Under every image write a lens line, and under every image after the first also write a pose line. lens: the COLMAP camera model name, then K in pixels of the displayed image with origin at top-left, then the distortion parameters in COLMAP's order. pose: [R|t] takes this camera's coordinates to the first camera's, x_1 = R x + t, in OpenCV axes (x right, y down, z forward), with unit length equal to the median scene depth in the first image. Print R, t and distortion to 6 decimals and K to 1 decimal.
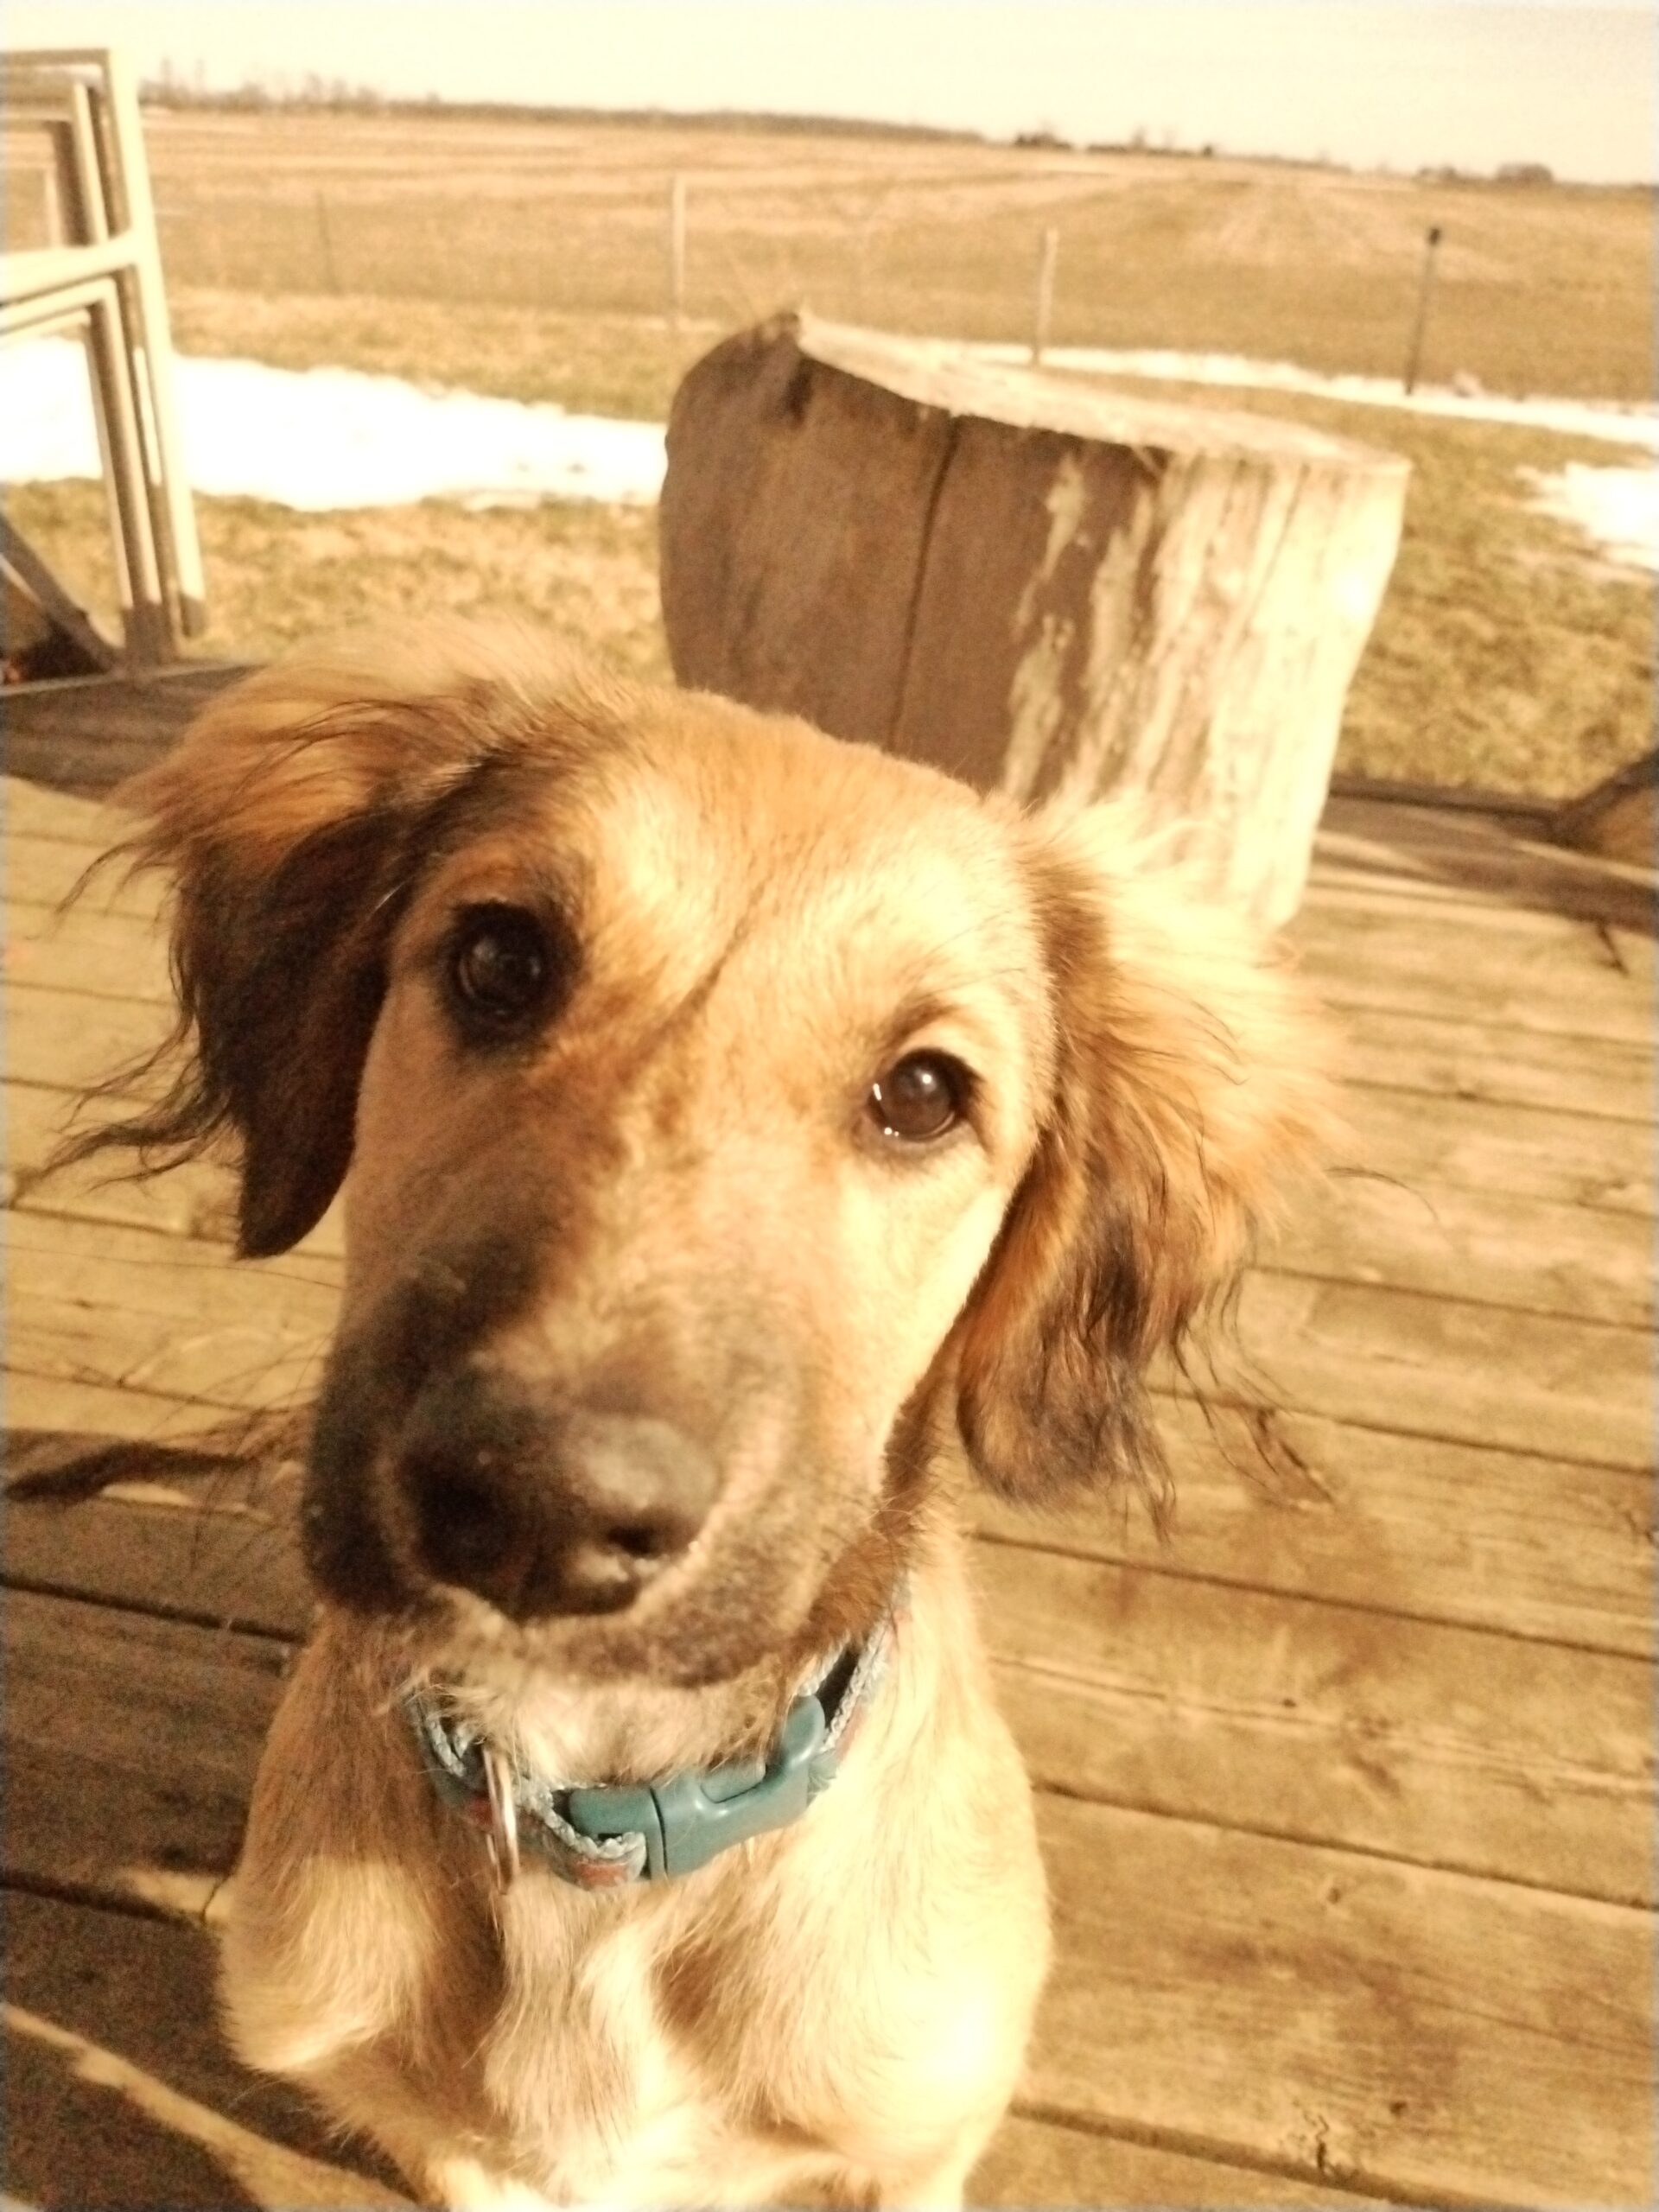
lens RADIAL K [[1597.5, 0, 829.5], [0, 1597.5, 1106.0], [0, 0, 1]] dist [-0.006066, -0.029353]
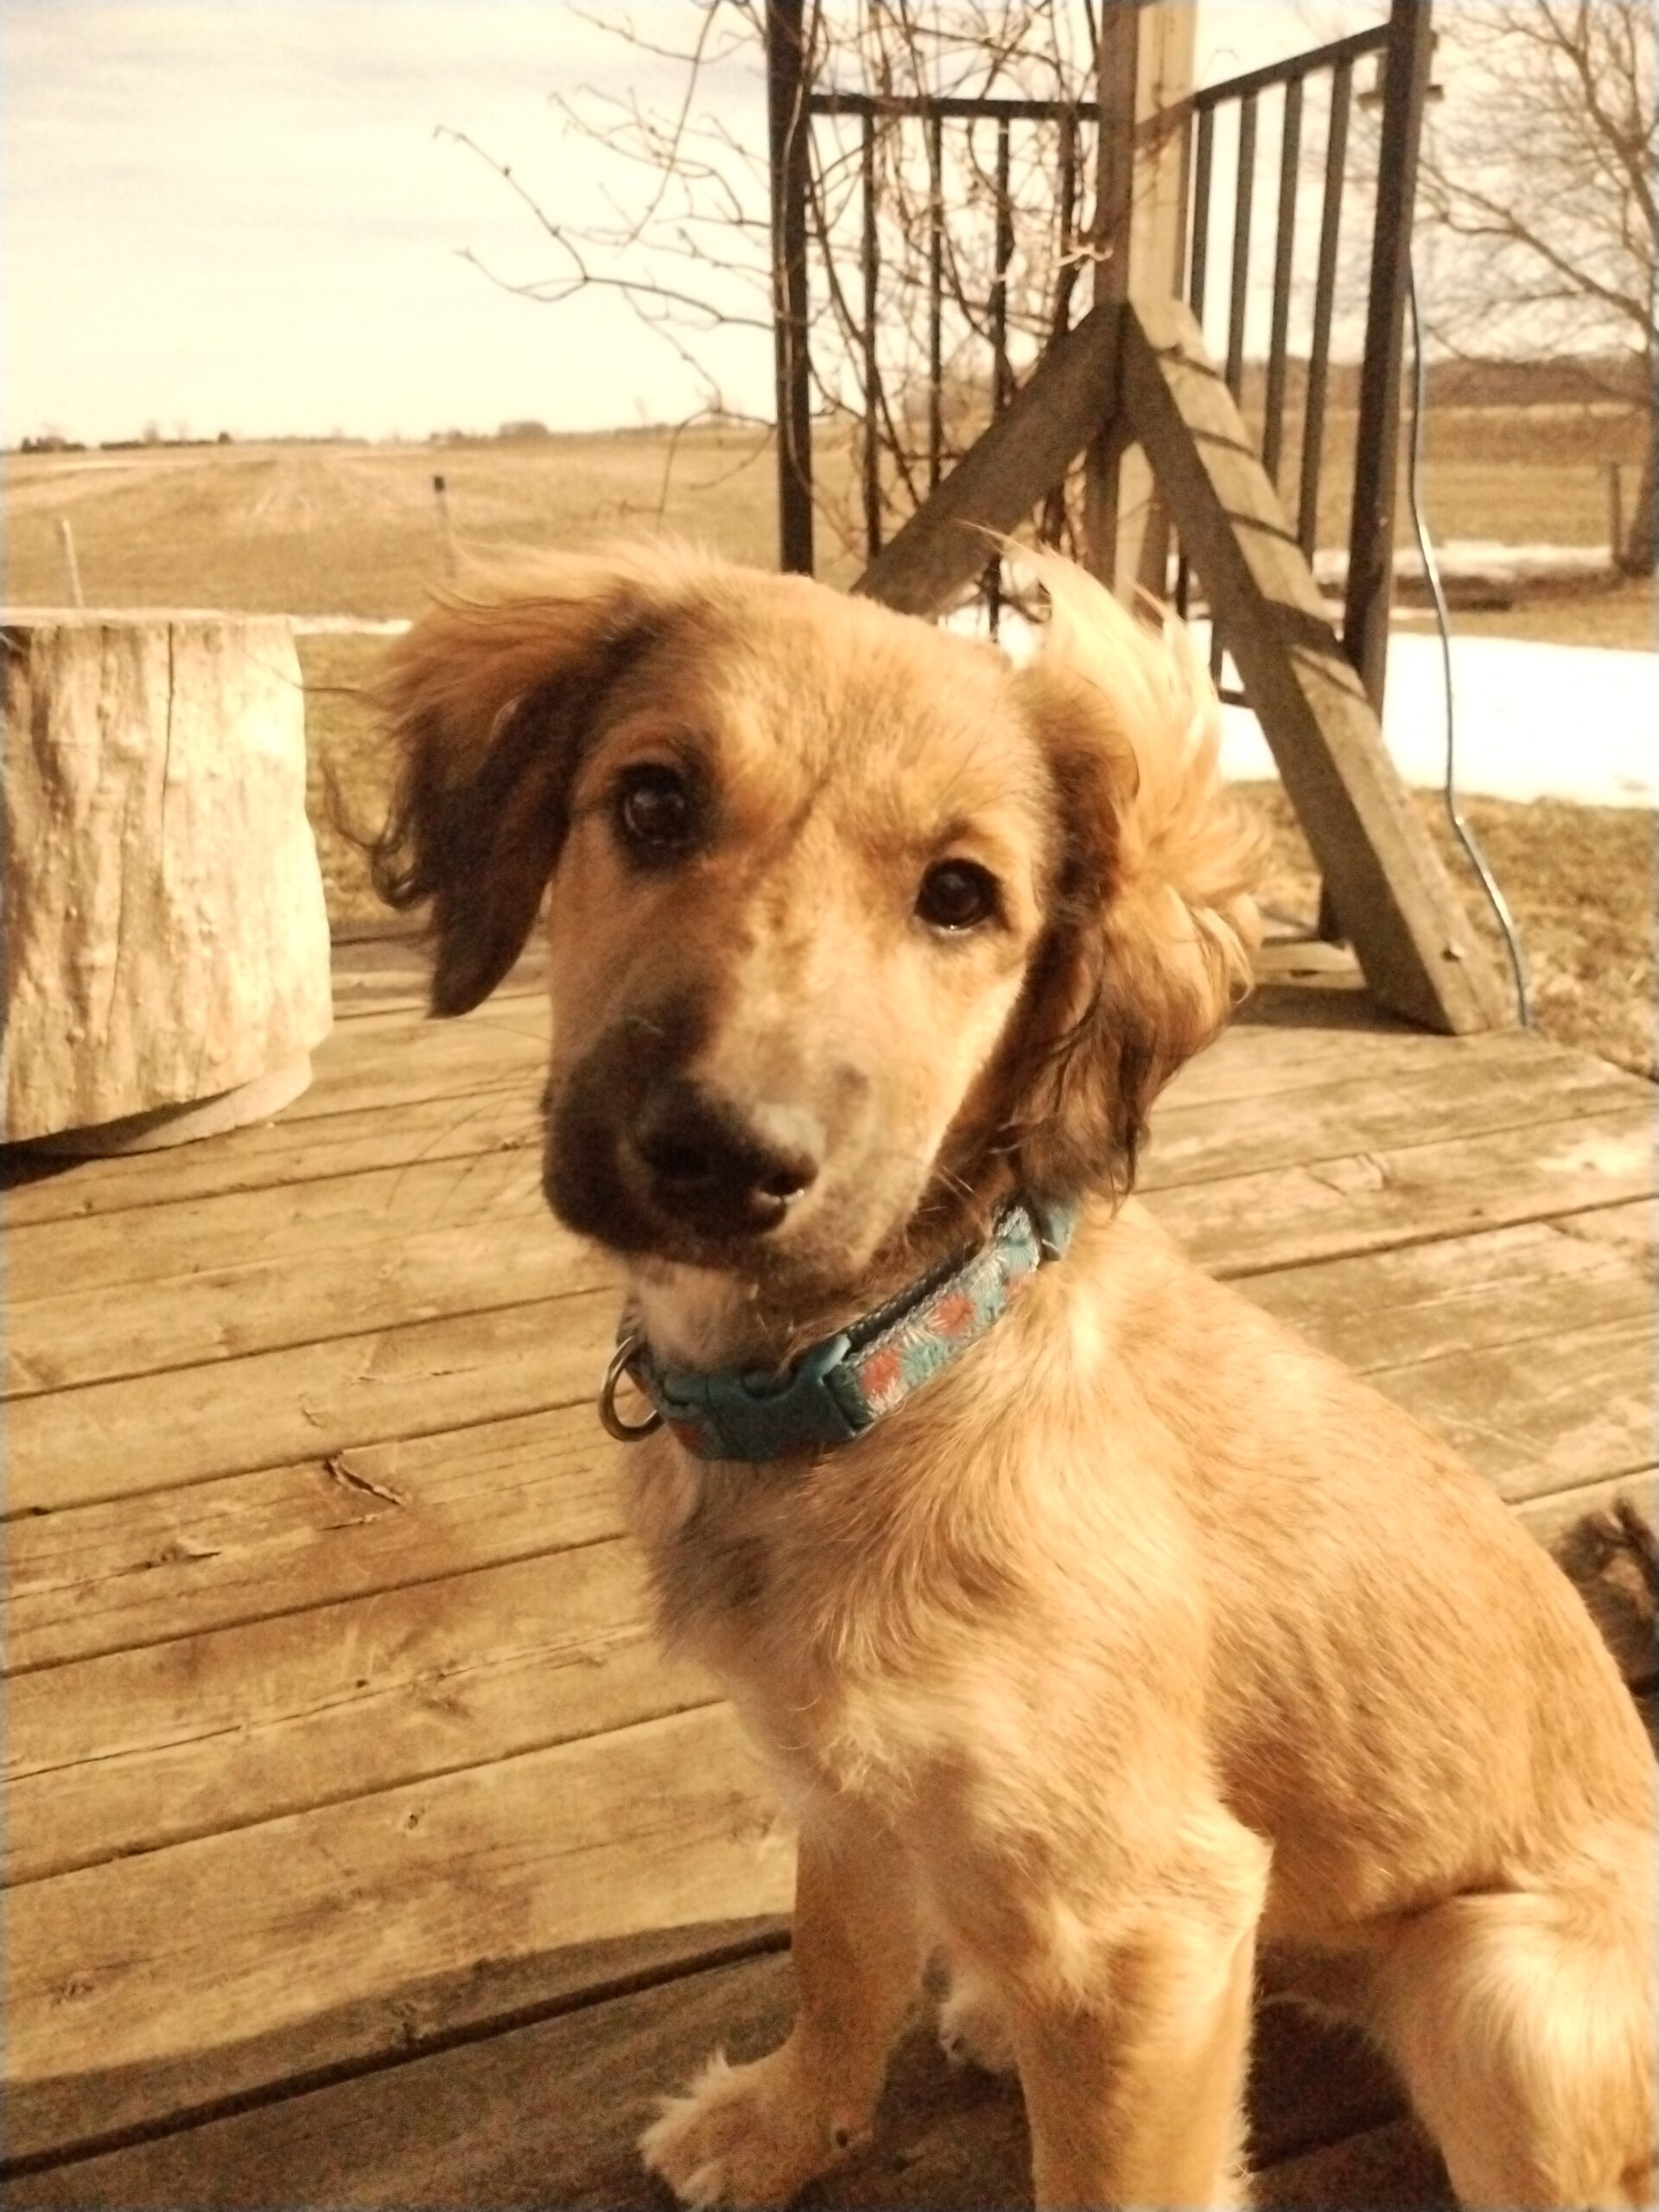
lens RADIAL K [[1623.2, 0, 824.8], [0, 1623.2, 1077.0], [0, 0, 1]] dist [0.000089, -0.049766]
pose [[0.860374, -0.253476, 0.442161, 0.077455], [0.321622, 0.943026, -0.085218, 0.080997], [-0.395369, 0.215528, 0.892878, -0.059300]]
